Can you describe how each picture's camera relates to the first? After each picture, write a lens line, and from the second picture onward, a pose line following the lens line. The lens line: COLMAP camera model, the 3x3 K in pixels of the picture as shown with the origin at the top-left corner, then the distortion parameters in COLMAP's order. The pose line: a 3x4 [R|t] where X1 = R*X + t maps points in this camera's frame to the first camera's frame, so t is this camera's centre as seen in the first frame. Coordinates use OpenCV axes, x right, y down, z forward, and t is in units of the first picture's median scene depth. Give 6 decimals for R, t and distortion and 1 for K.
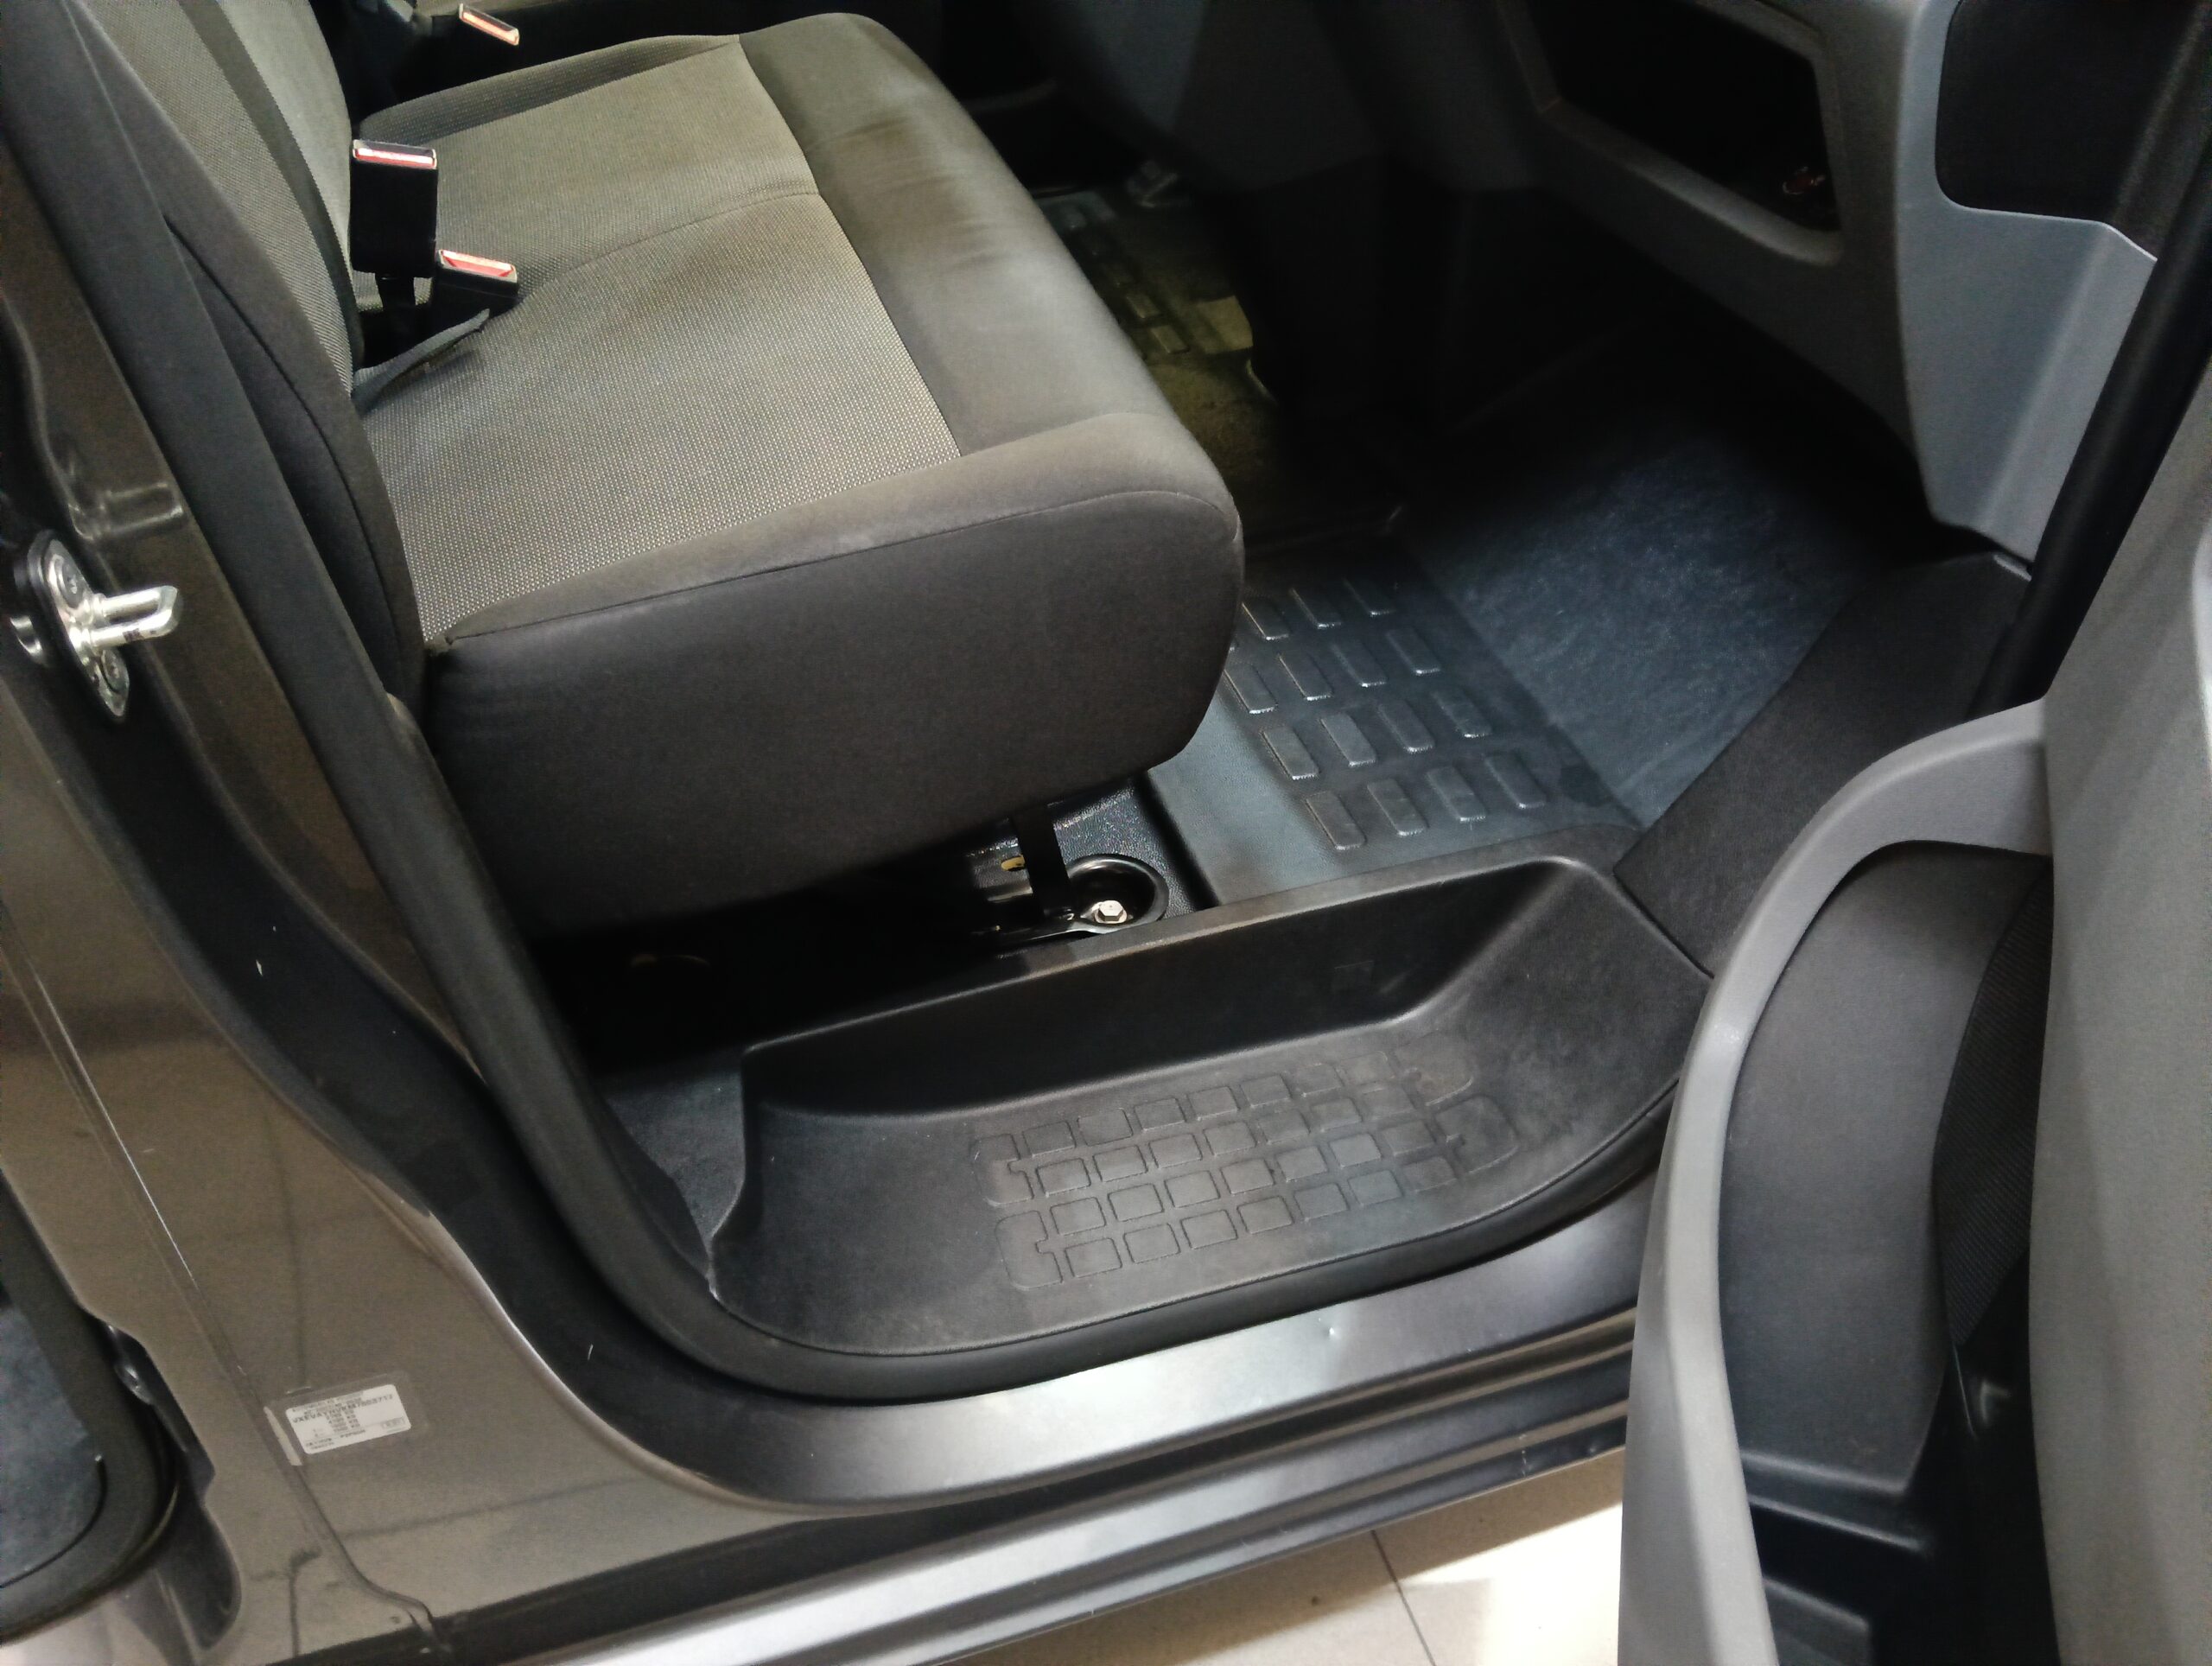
lens RADIAL K [[1827.5, 0, 1114.0], [0, 1827.5, 843.7], [0, 0, 1]] dist [0.033781, -0.083937]
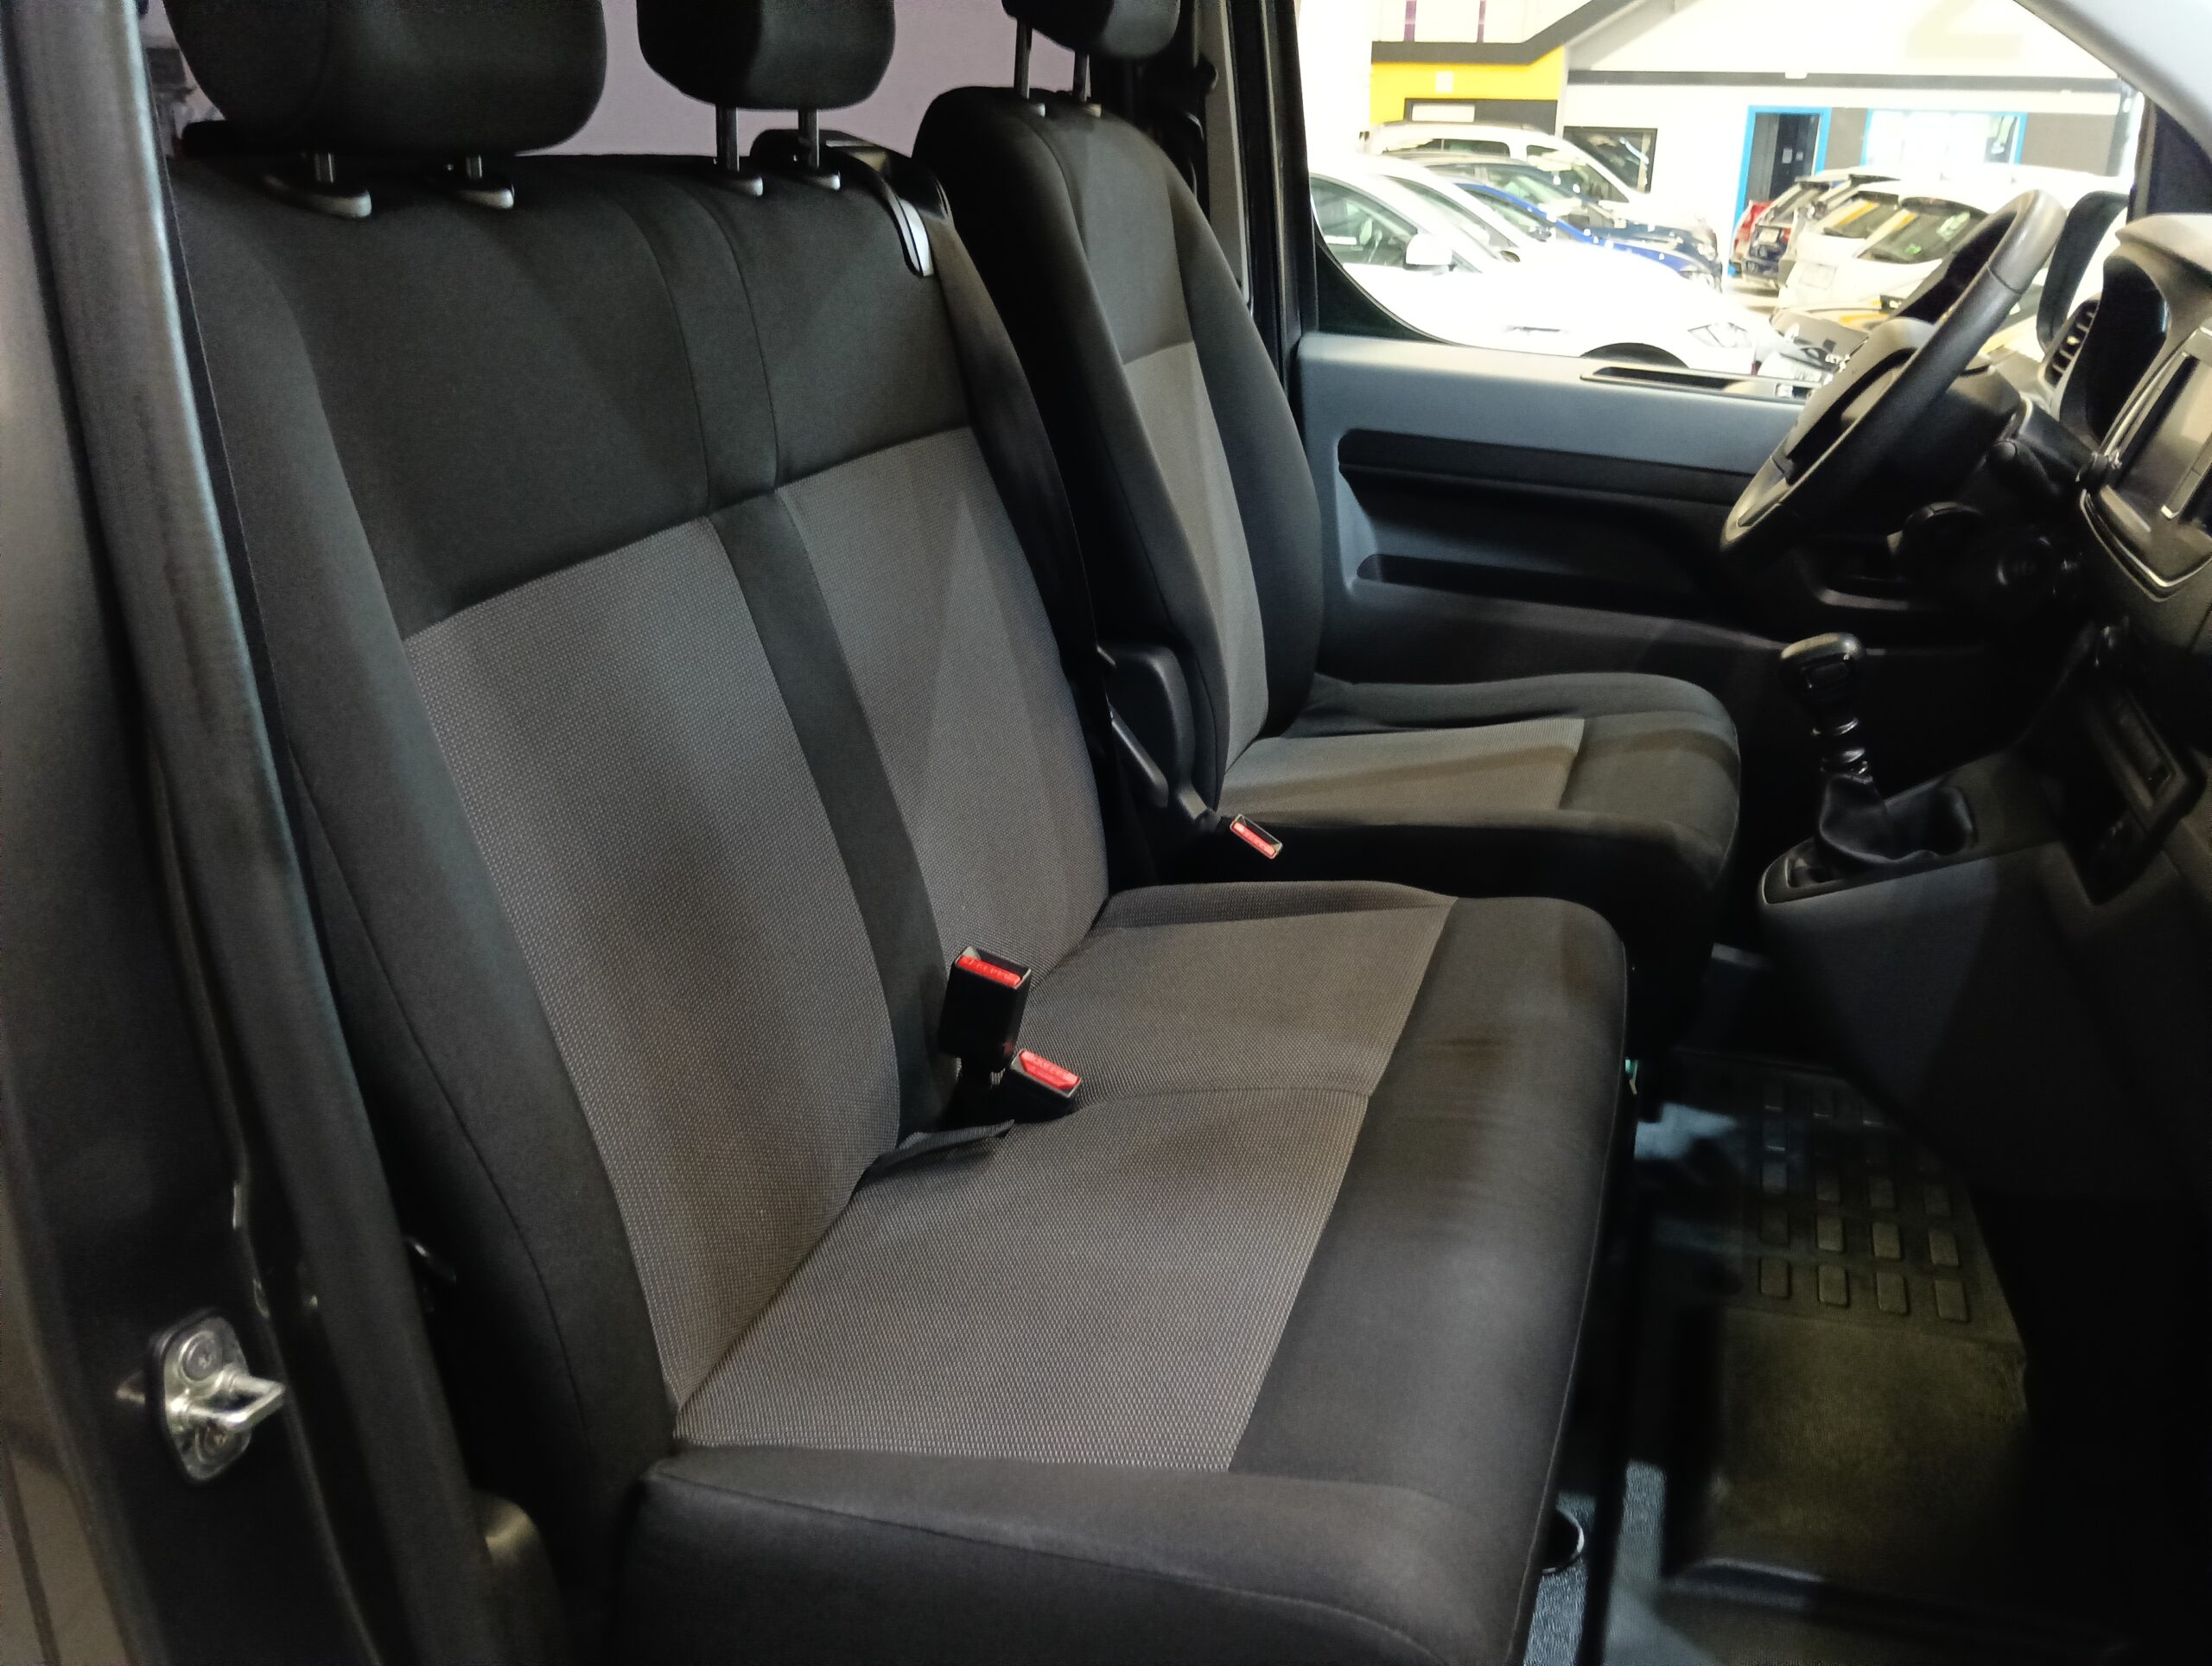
lens RADIAL K [[1827.5, 0, 1108.9], [0, 1827.5, 825.6], [0, 0, 1]] dist [0.033781, -0.083937]
pose [[0.796834, 0.198503, -0.570659, 0.257363], [-0.383398, 0.896095, -0.223649, -0.222245], [0.466970, 0.397001, 0.790145, 0.127789]]
